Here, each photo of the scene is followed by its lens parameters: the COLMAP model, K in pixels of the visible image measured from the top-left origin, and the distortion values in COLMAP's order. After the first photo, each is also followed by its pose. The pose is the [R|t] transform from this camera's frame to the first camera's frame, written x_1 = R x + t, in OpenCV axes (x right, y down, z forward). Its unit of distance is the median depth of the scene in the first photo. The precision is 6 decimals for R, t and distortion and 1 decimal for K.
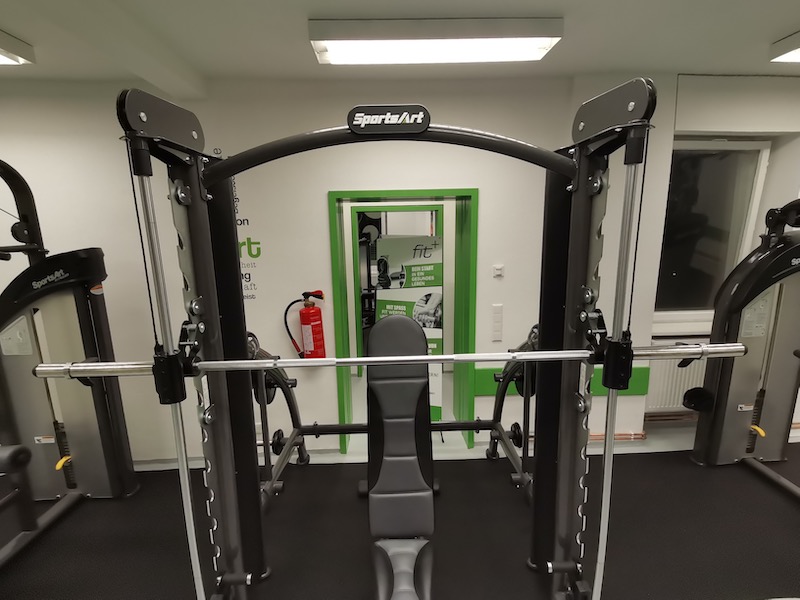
lens RADIAL K [[398.4, 0, 395.6], [0, 398.4, 305.1], [0, 0, 1]] dist [-0.000595, -0.000024]
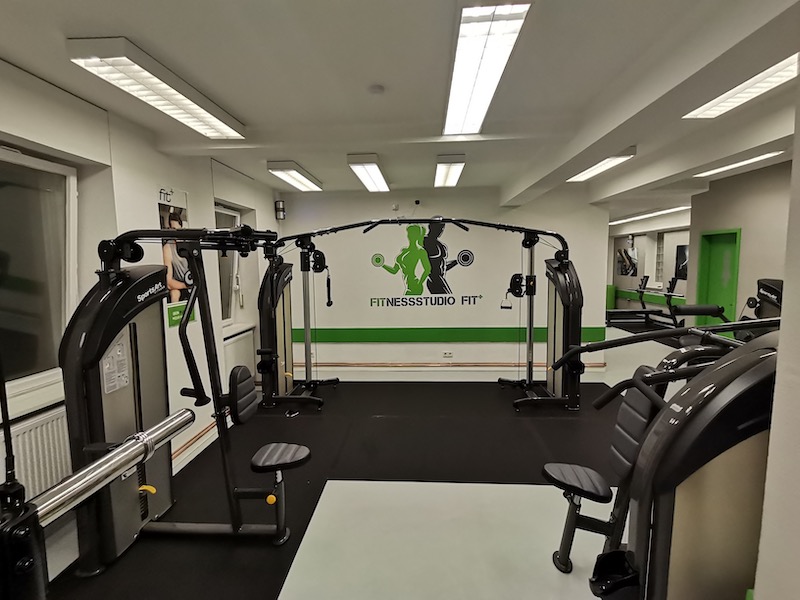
lens RADIAL K [[398.4, 0, 395.6], [0, 398.4, 305.1], [0, 0, 1]] dist [-0.000595, -0.000024]
pose [[0.109966, -0.078506, 0.990830, 0.128439], [0.200152, 0.978203, 0.055291, -0.022131], [-0.973574, 0.192237, 0.123282, 0.274739]]
